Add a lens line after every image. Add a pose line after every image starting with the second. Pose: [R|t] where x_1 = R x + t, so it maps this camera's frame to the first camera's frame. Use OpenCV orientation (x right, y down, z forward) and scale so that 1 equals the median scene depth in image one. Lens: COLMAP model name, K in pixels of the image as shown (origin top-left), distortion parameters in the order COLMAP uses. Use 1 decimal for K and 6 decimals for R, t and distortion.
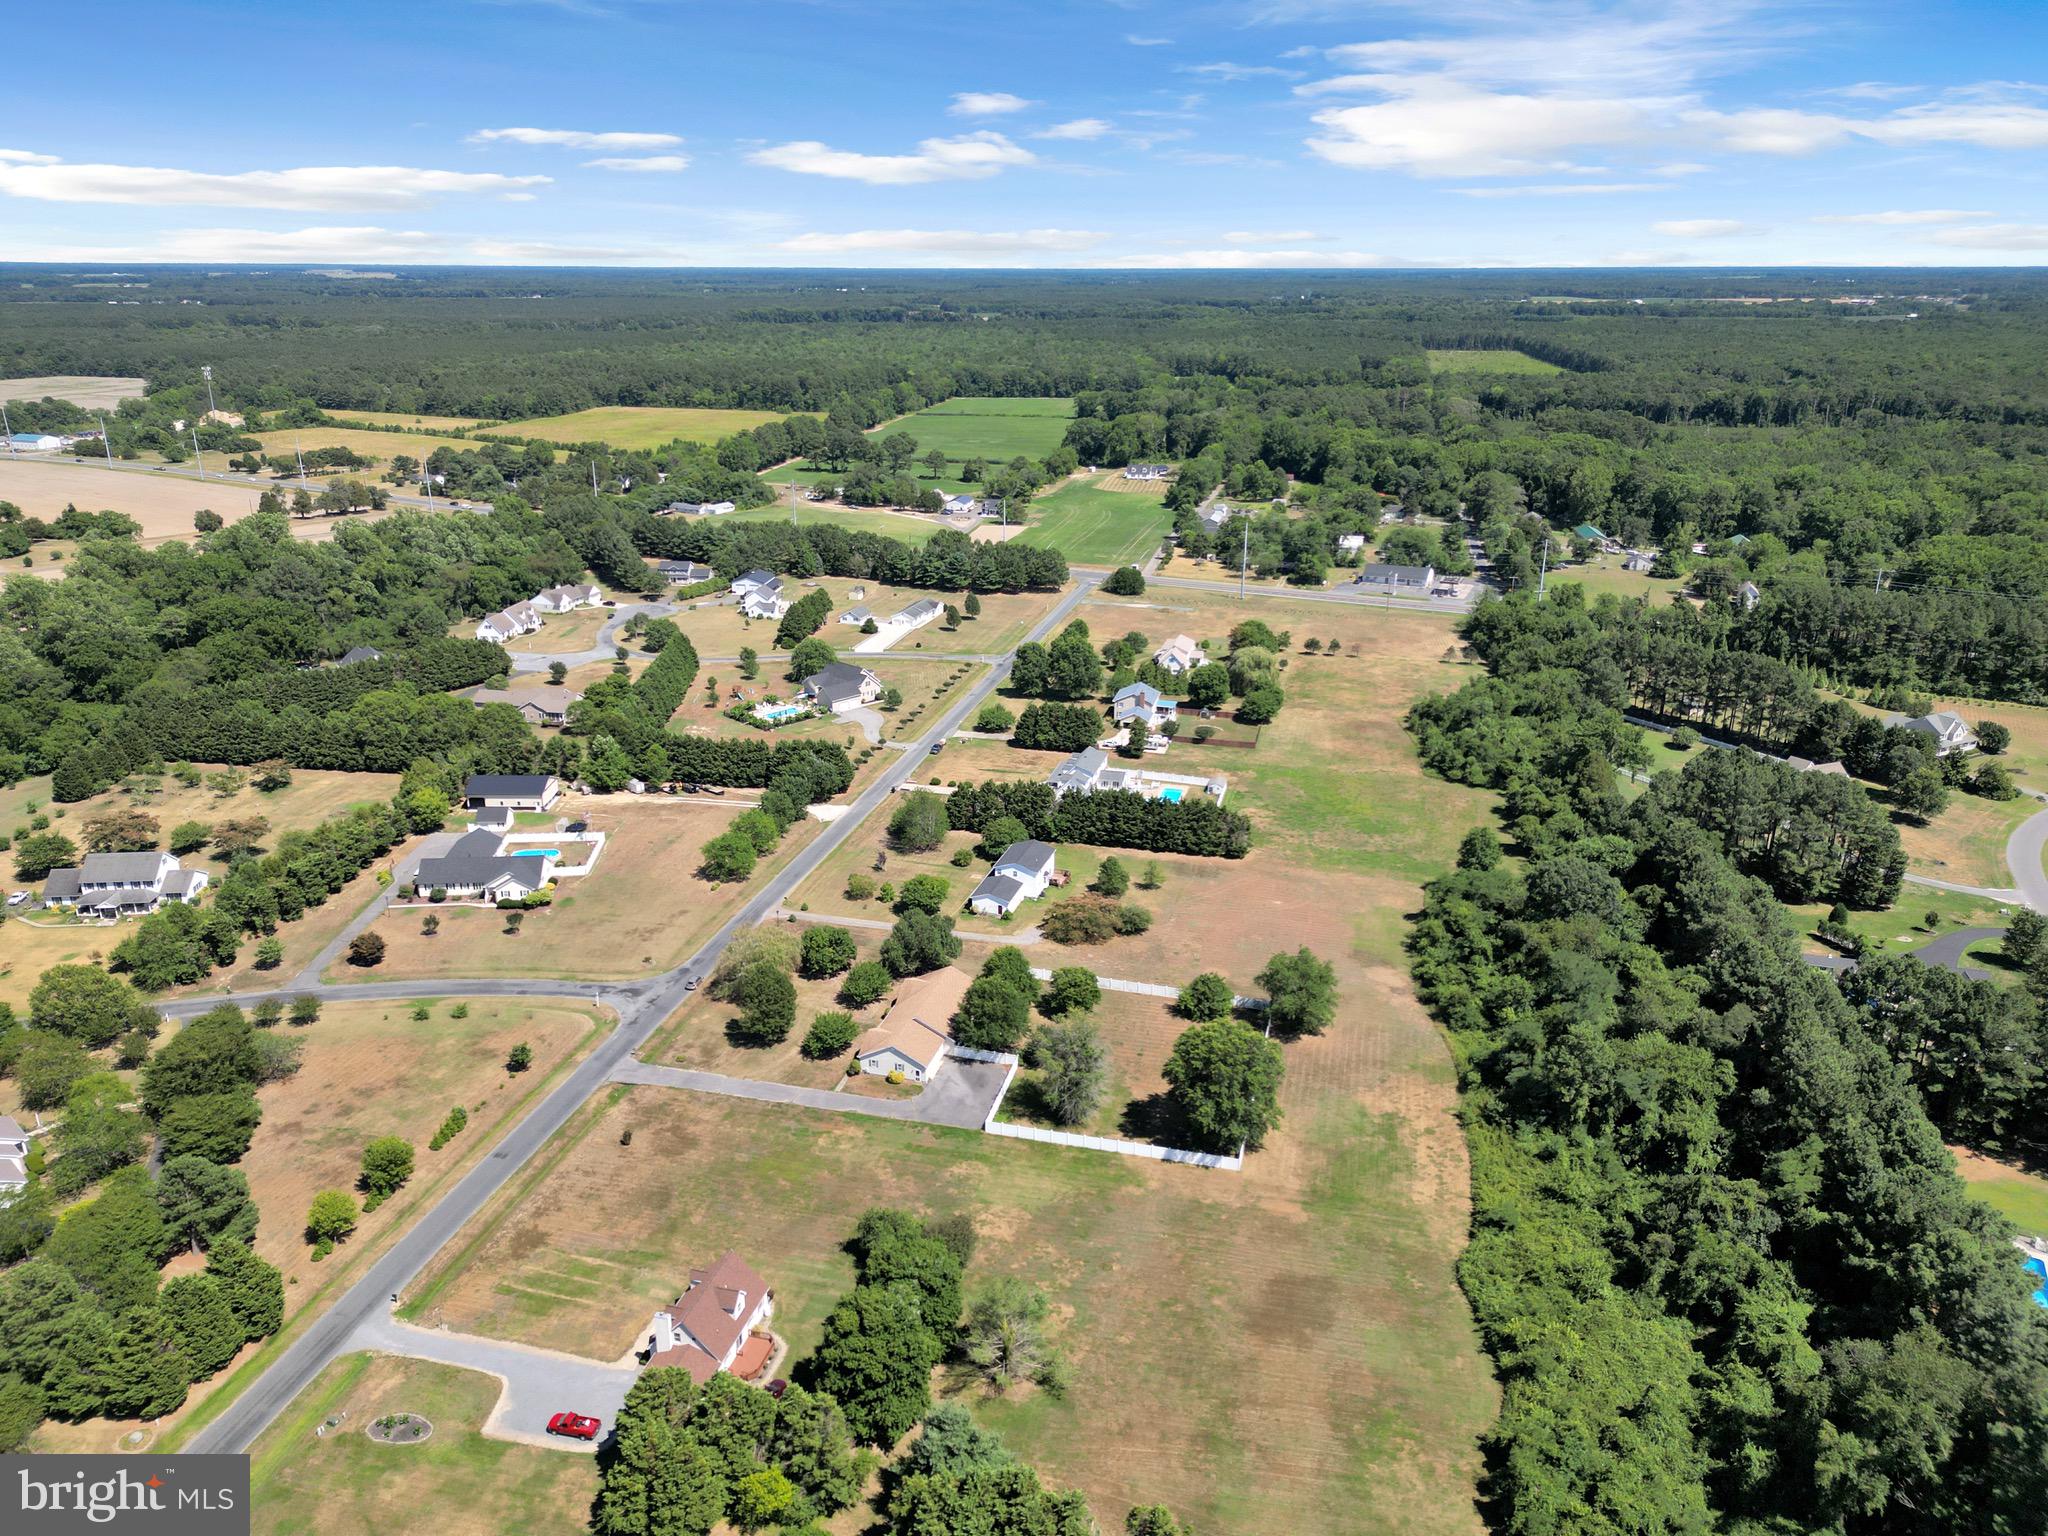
lens RADIAL K [[1425.4, 0, 1011.8], [0, 1425.4, 757.1], [0, 0, 1]] dist [0.086685, -0.096538]
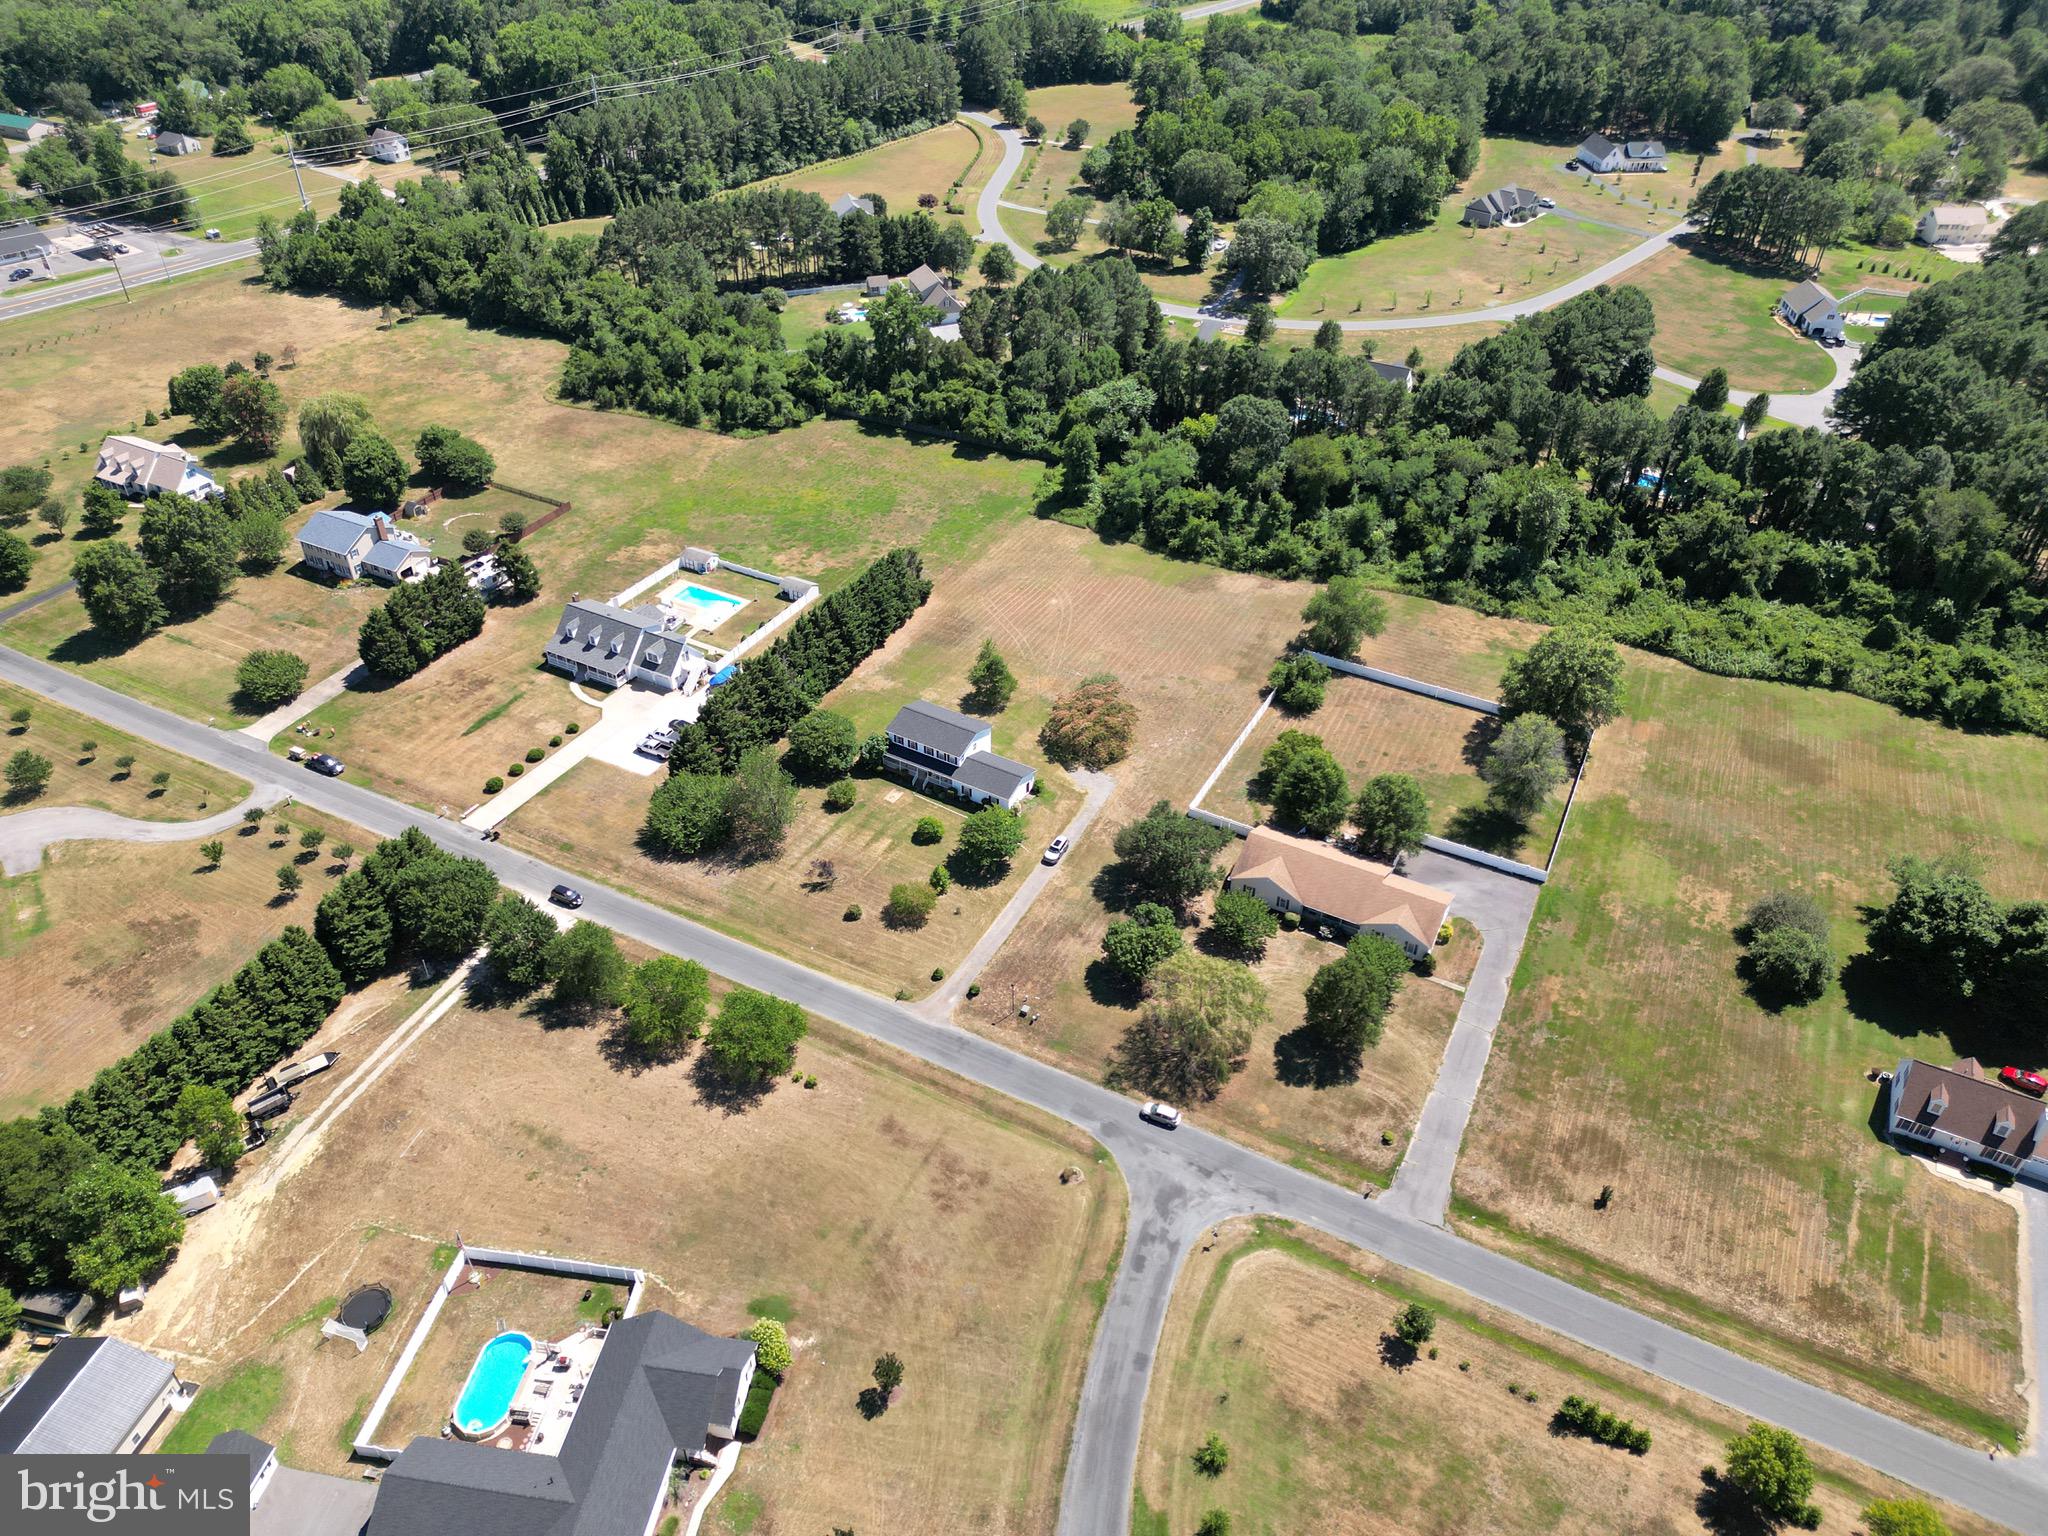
lens RADIAL K [[1418.5, 0, 1011.8], [0, 1418.5, 764.3], [0, 0, 1]] dist [0.083510, -0.079586]
pose [[0.218087, -0.586277, 0.780203, -0.565345], [0.304000, 0.800482, 0.516540, -0.279584], [-0.927374, 0.124531, 0.352803, 0.723630]]
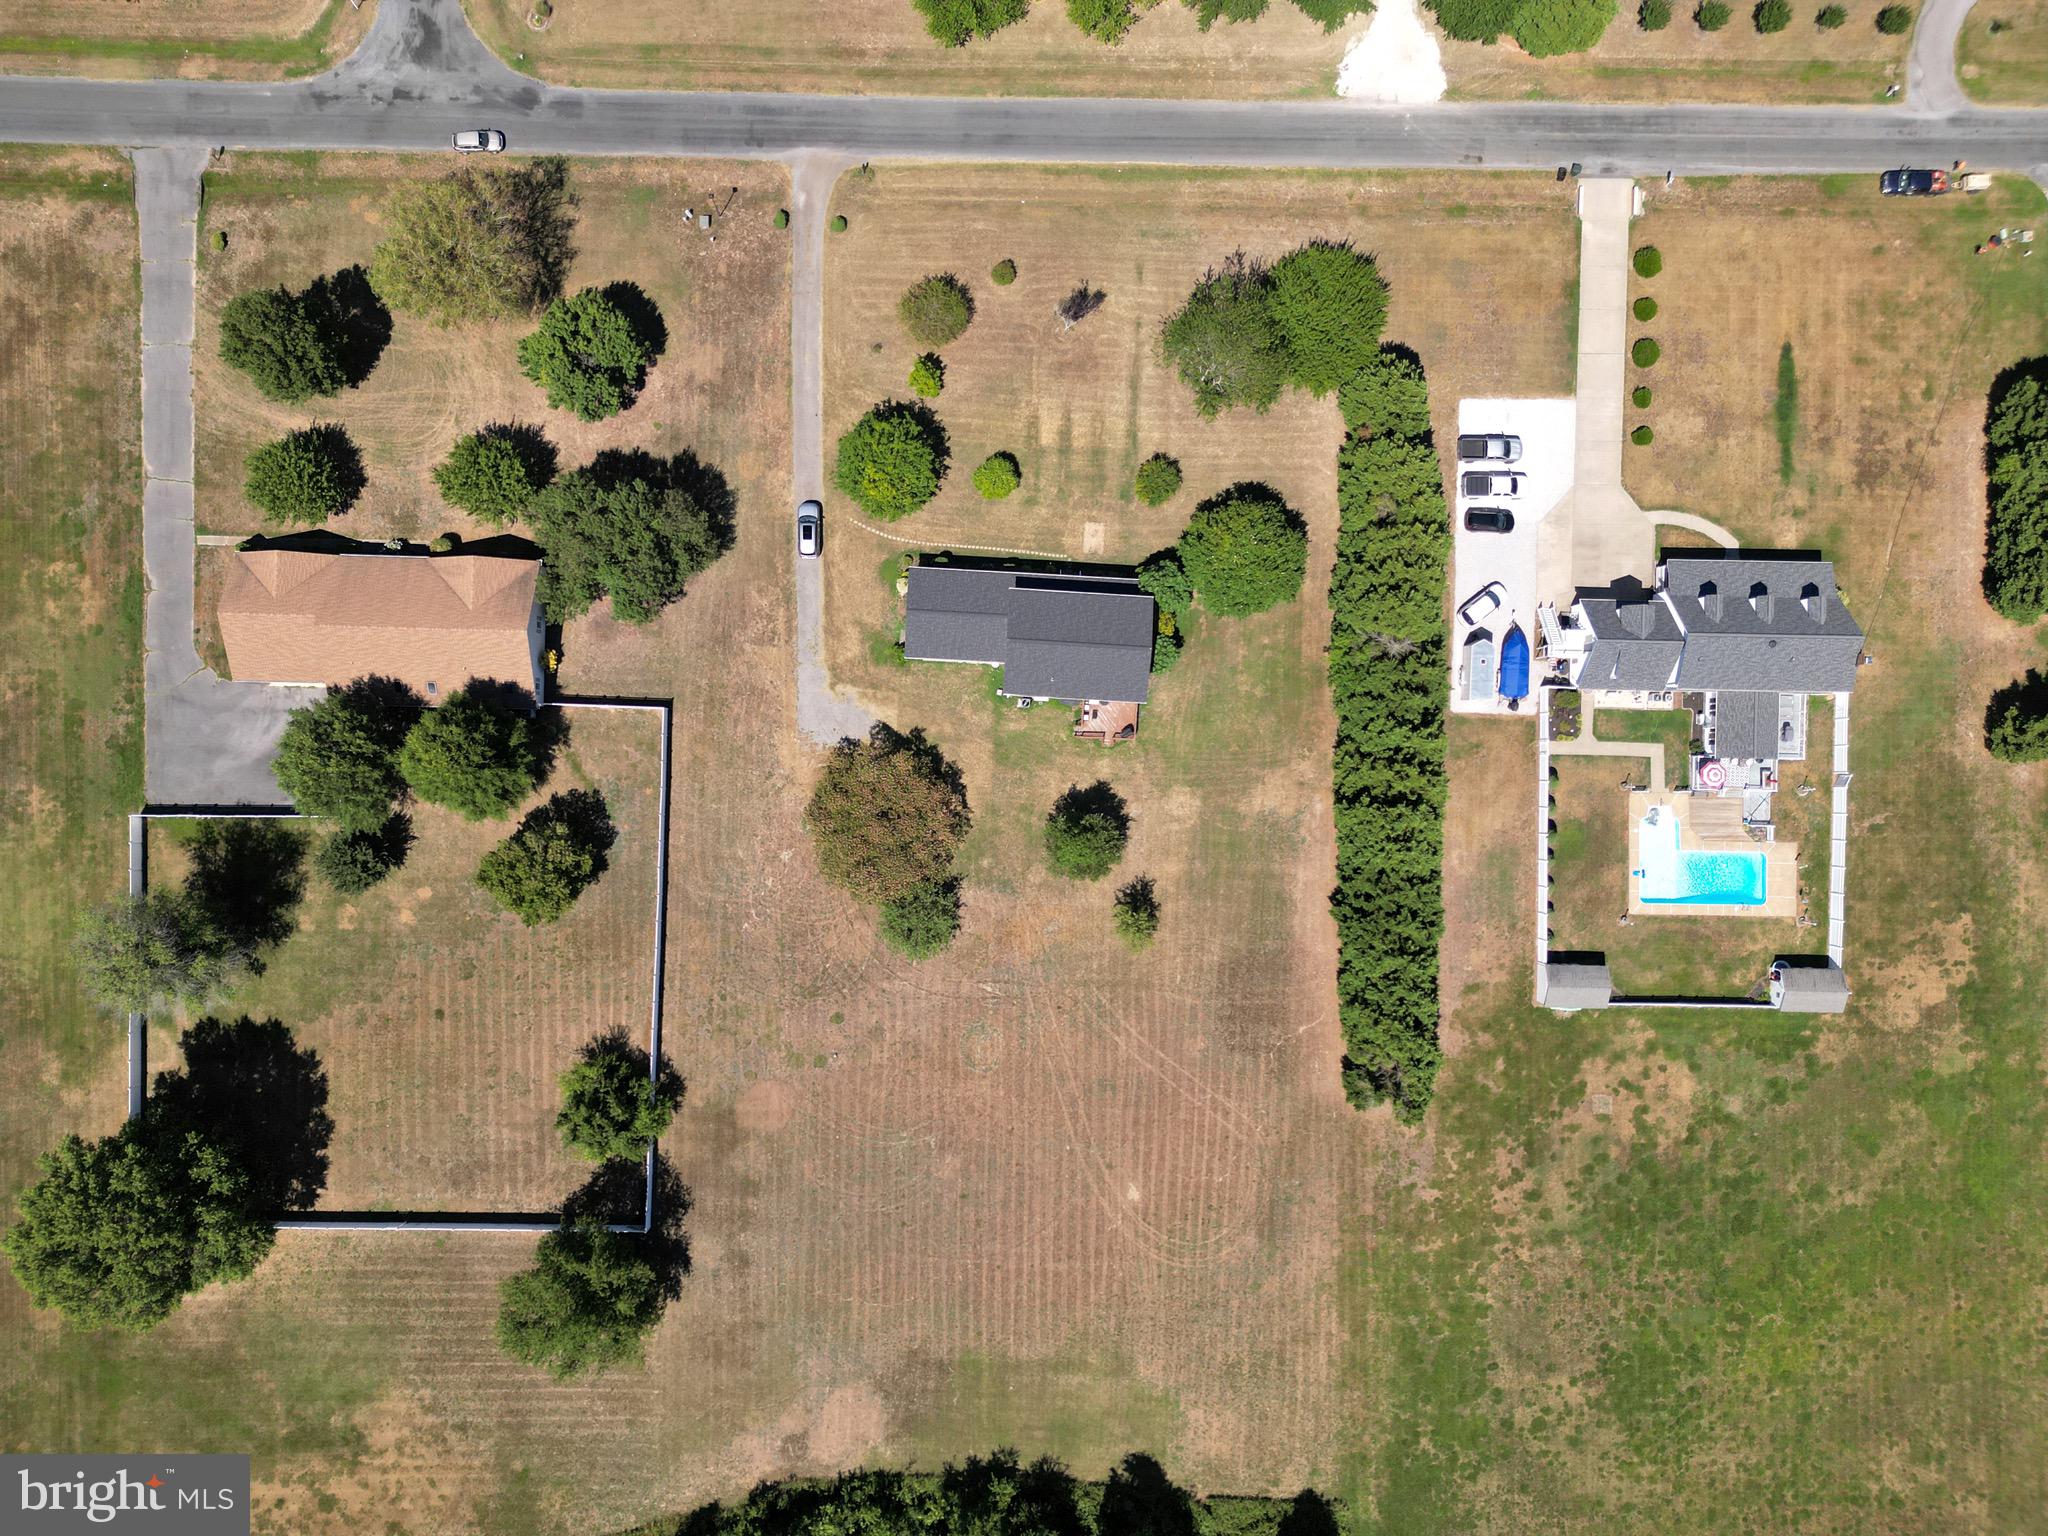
lens RADIAL K [[1425.4, 0, 1011.8], [0, 1425.4, 757.1], [0, 0, 1]] dist [0.086685, -0.096538]
pose [[0.252417, 0.967618, 0.000510, 0.035688], [-0.335743, 0.087089, 0.937919, -0.336937], [0.907503, -0.236918, 0.346854, 0.831501]]
